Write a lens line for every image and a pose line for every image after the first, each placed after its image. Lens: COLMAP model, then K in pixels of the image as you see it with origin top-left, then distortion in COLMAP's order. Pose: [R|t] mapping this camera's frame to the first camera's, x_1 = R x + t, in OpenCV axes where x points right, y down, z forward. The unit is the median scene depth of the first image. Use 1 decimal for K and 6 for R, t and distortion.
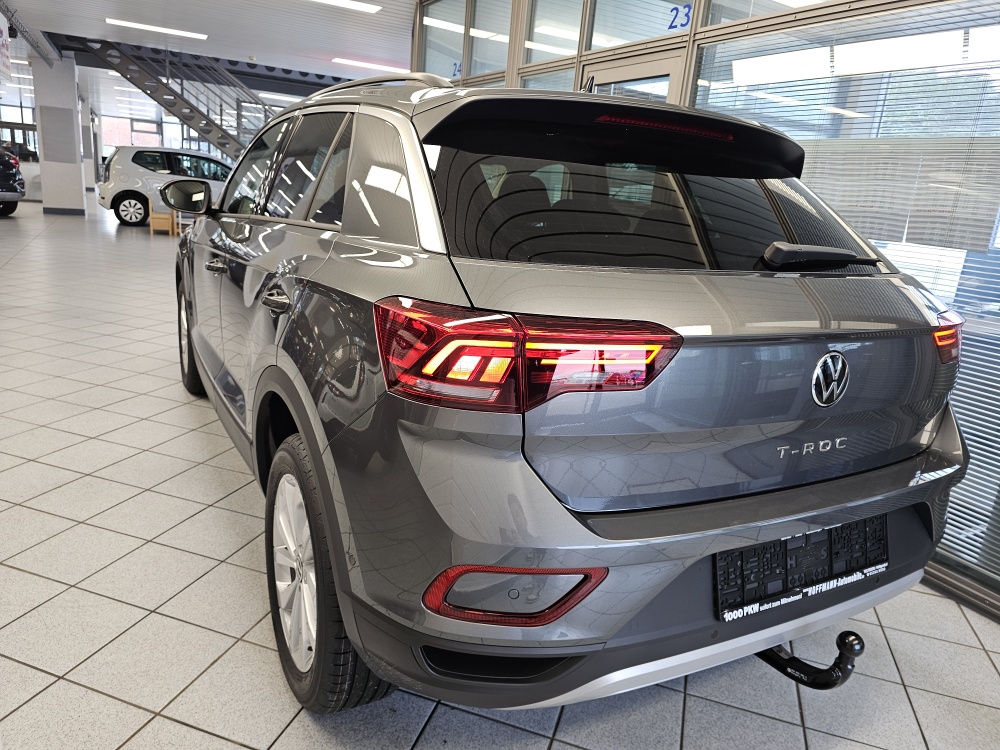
lens RADIAL K [[667.6, 0, 500.0], [0, 667.6, 375.0], [0, 0, 1]] dist [0.047103, -0.044312]
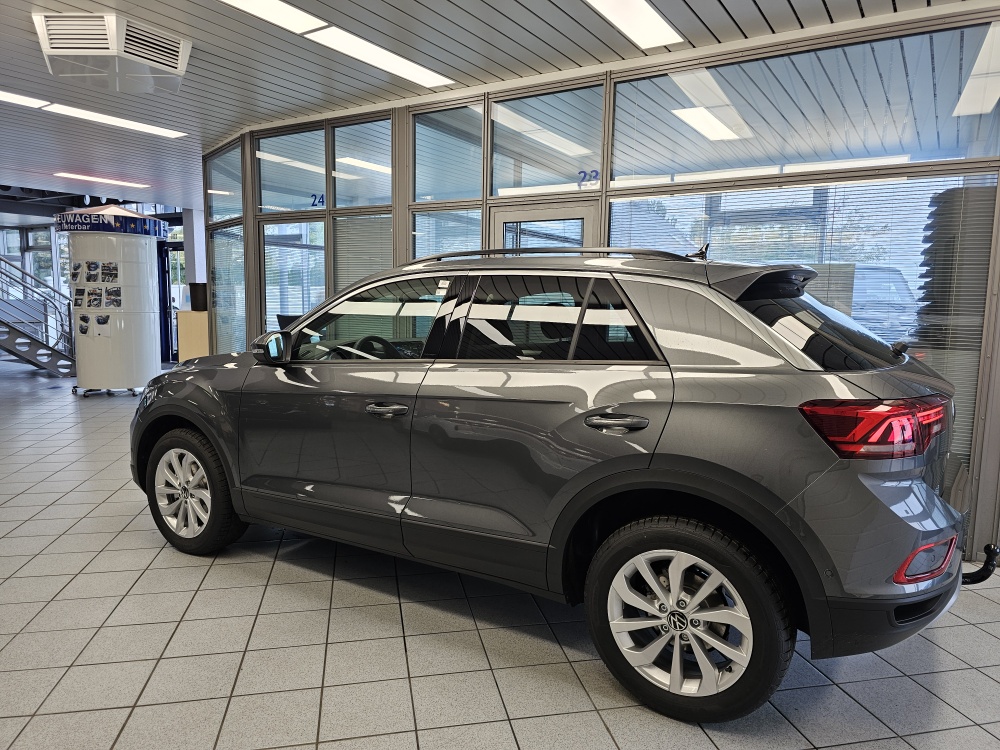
lens RADIAL K [[667.6, 0, 500.0], [0, 667.6, 375.0], [0, 0, 1]] dist [0.047103, -0.044312]
pose [[0.876362, -0.121728, 0.466017, -0.573913], [0.183718, 0.978869, -0.089799, -0.062830], [-0.445238, 0.164312, 0.880207, -0.030558]]
